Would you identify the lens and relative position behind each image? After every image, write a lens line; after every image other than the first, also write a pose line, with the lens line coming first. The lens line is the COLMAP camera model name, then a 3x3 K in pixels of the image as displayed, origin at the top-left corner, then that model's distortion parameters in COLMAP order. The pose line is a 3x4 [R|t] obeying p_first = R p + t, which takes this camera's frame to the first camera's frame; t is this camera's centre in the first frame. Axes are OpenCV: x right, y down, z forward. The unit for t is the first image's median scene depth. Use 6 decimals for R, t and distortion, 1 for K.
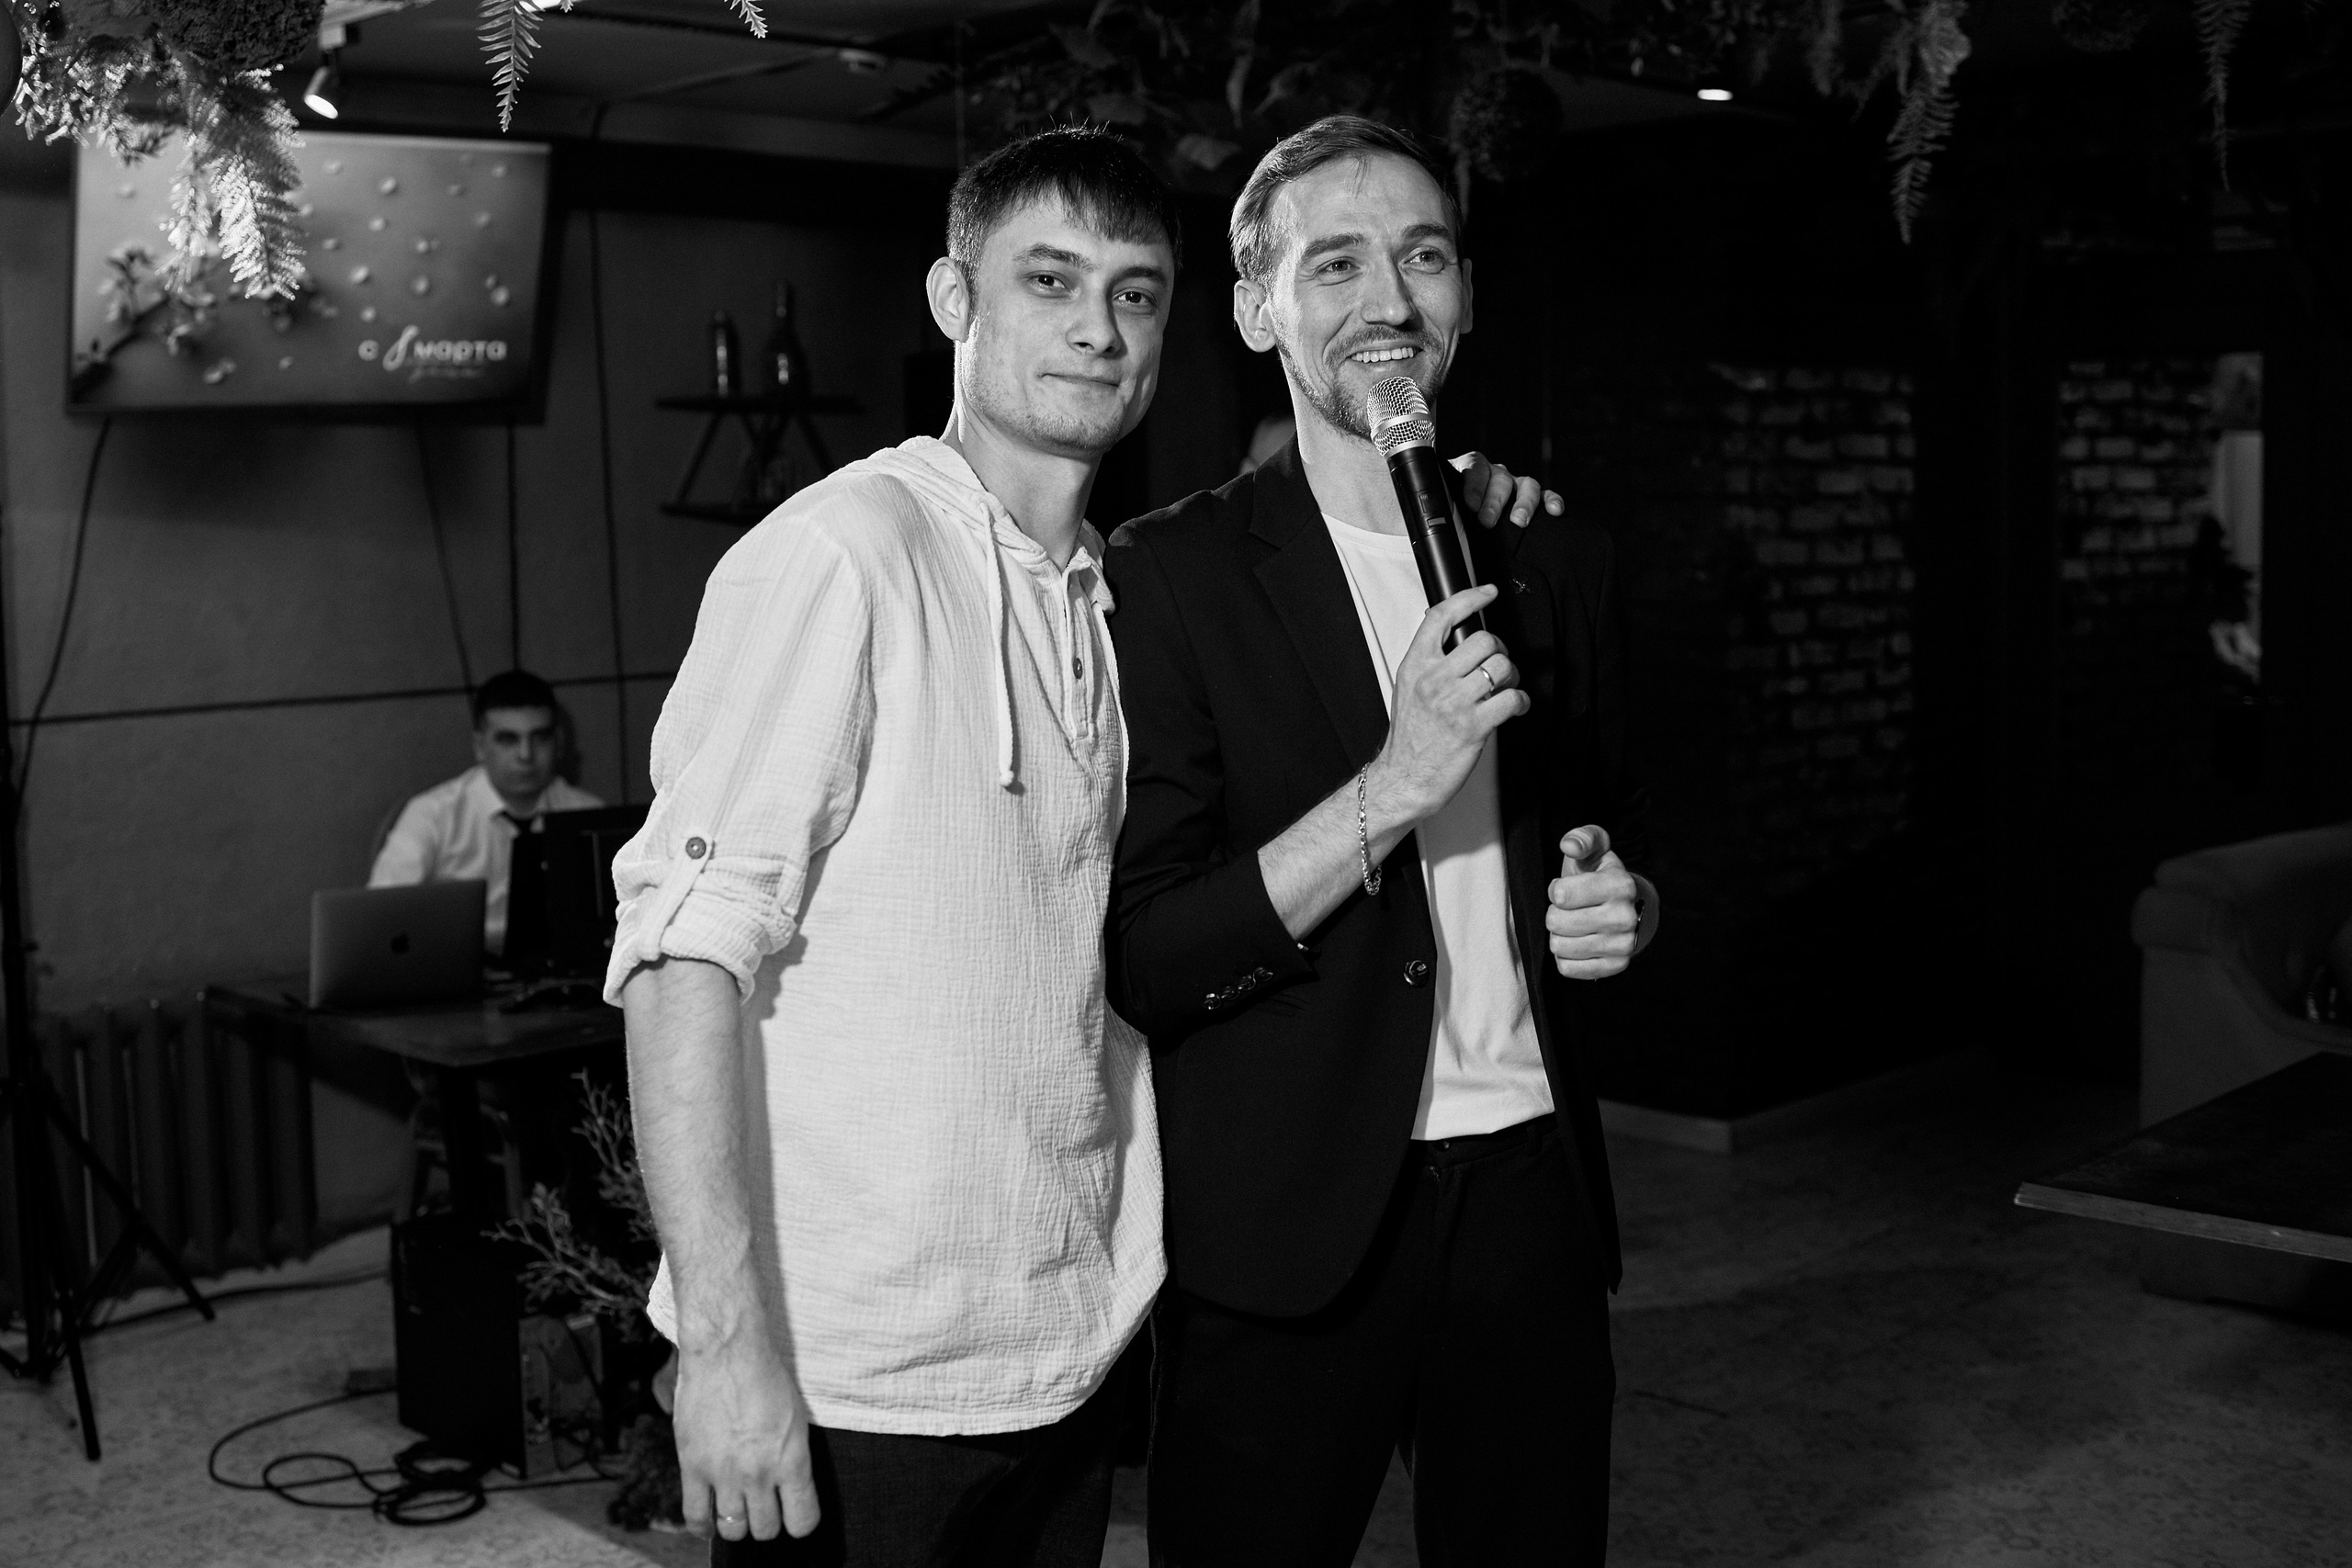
lens RADIAL K [[2678.6, 0, 1018.2], [0, 2678.6, 722.8], [0, 0, 1]] dist [-0.063339, 0.000000]
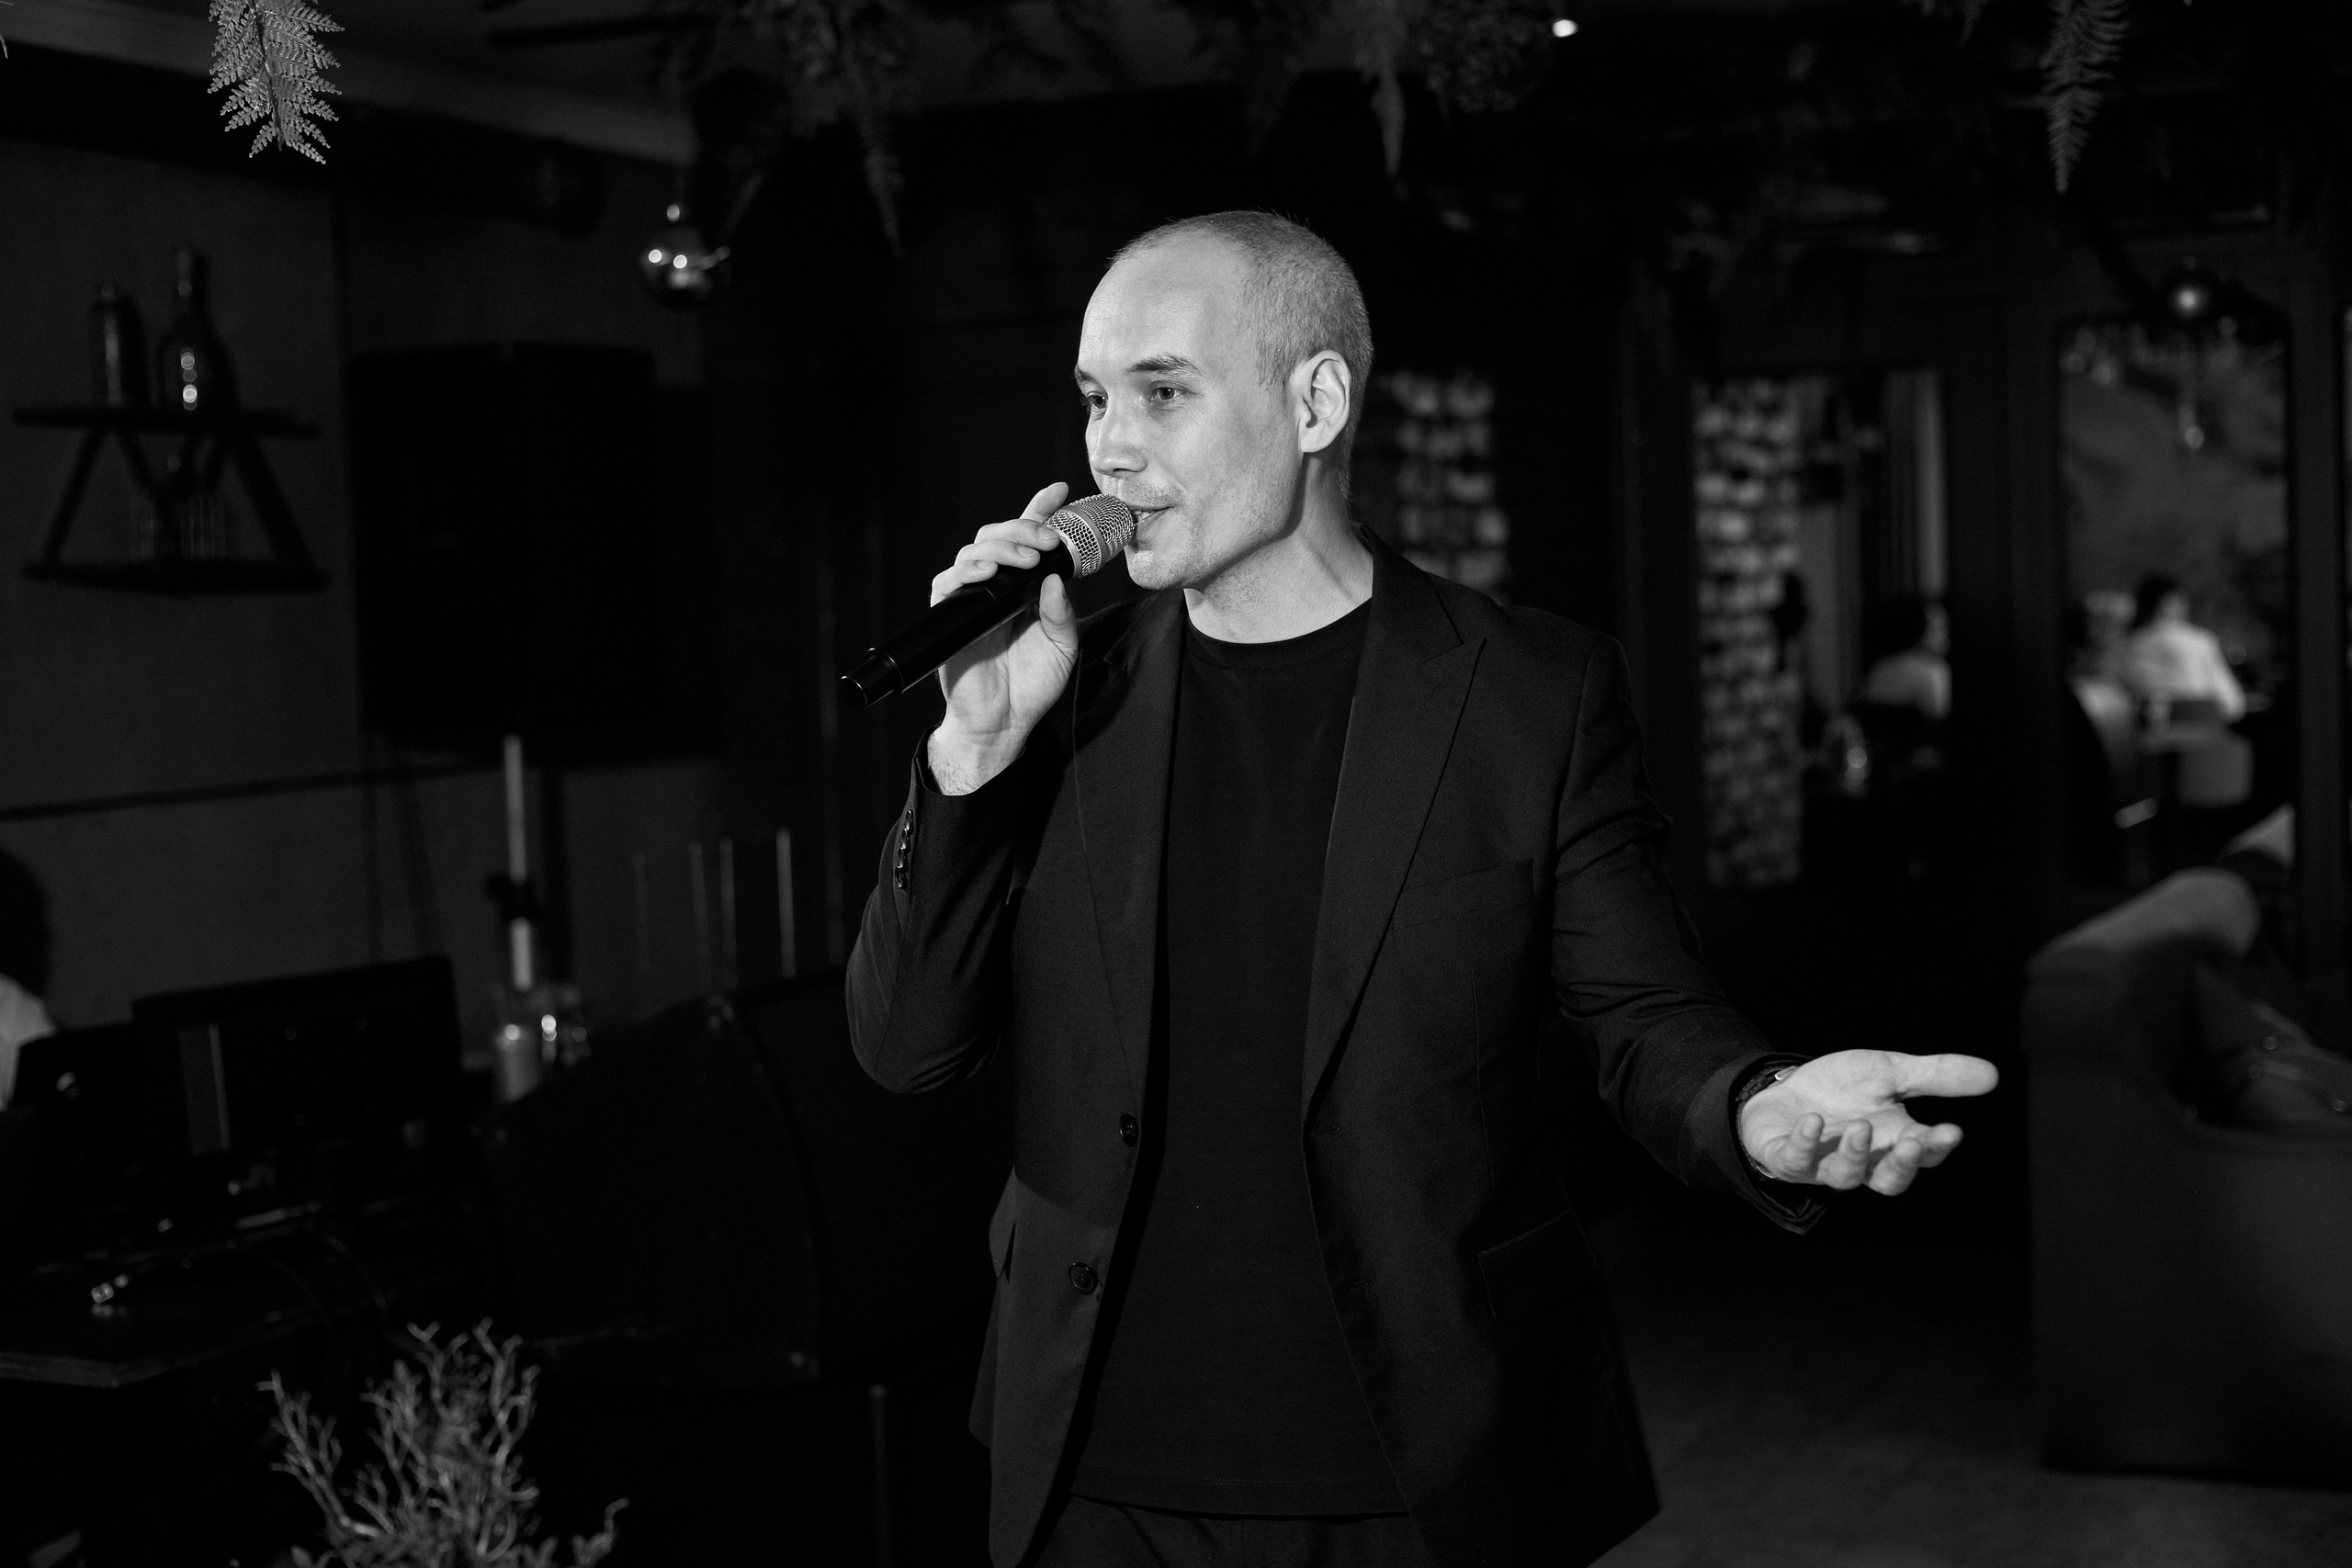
lens RADIAL K [[3291.5, 0, 1157.5], [0, 3291.5, 766.6], [0, 0, 1]] dist [0.019380, 0.000000]
pose [[0.925720, -0.030840, 0.376951, -0.229257], [0.043760, 0.998710, -0.025756, 0.007357], [-0.375671, 0.040338, 0.925875, 0.125352]]
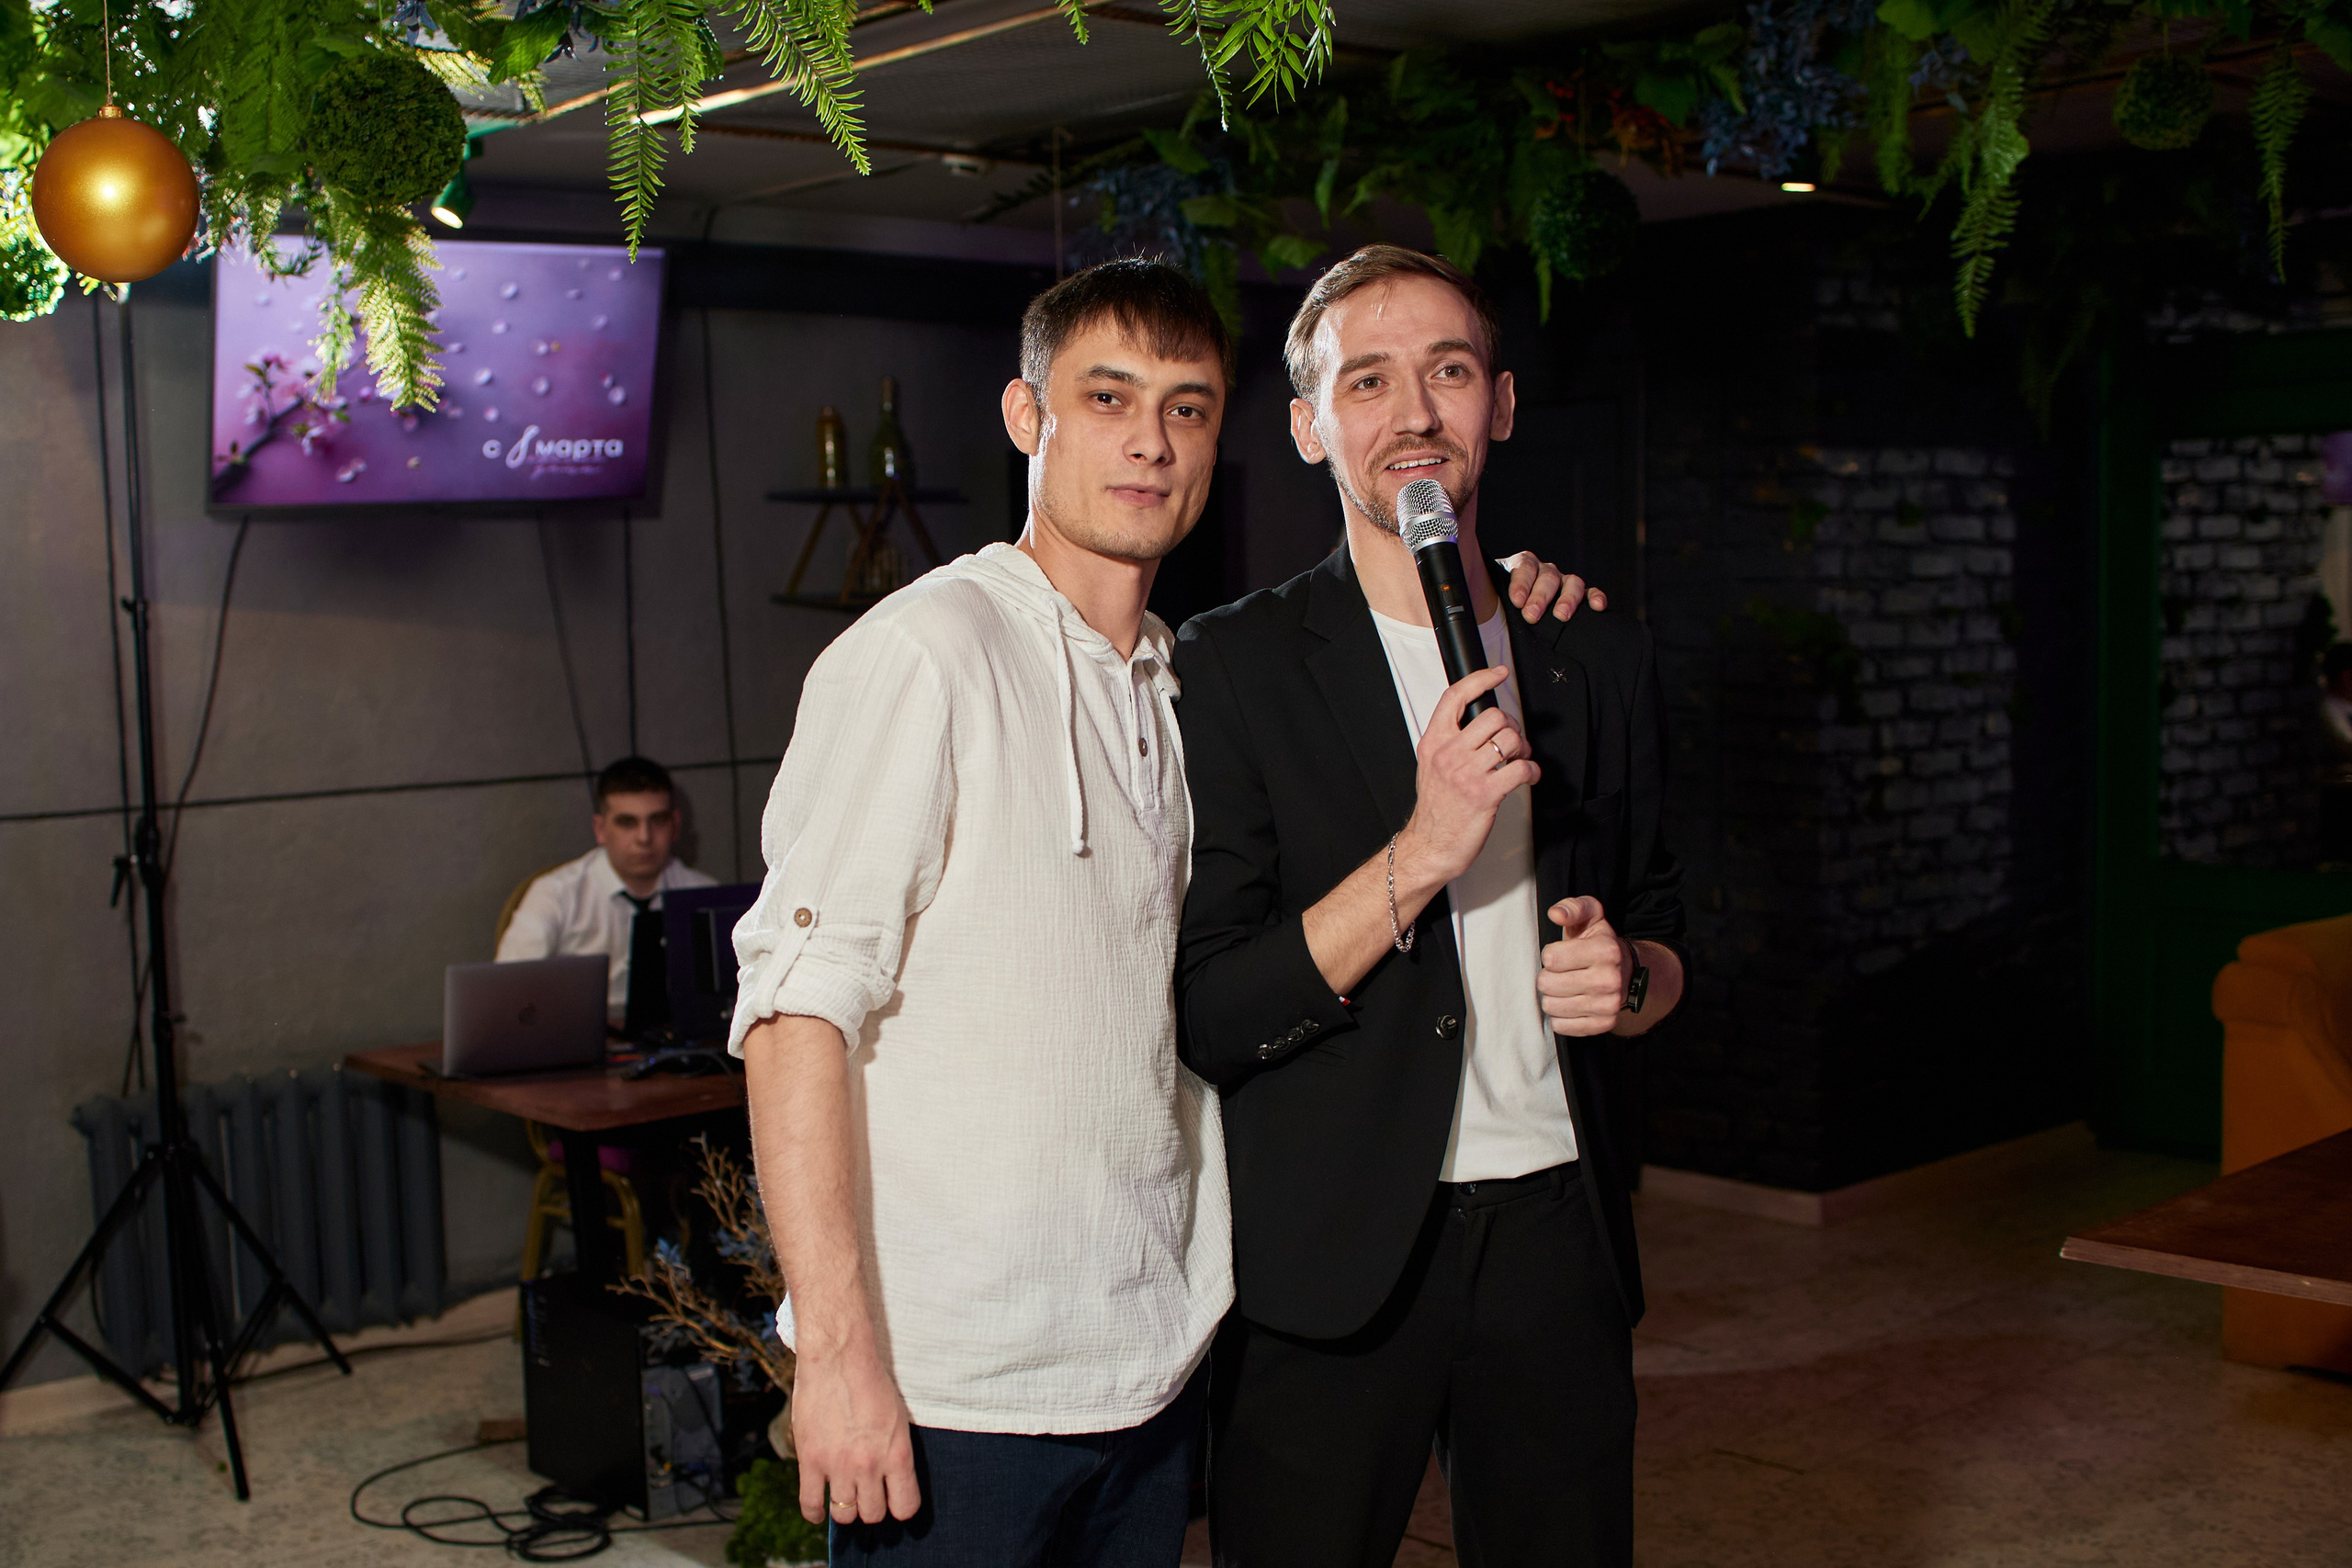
lens RADIAL K [[2678.6, 0, 991.2], [0, 2678.6, 865.7], [0, 0, 1]] dist [-0.063339, 0.000000]
pose [[0.998744, -0.001928, -0.050072, 0.003667], [0.003035, 0.999753, 0.022029, 0.000989], [0.050017, -0.022153, 0.998503, -0.039668]]
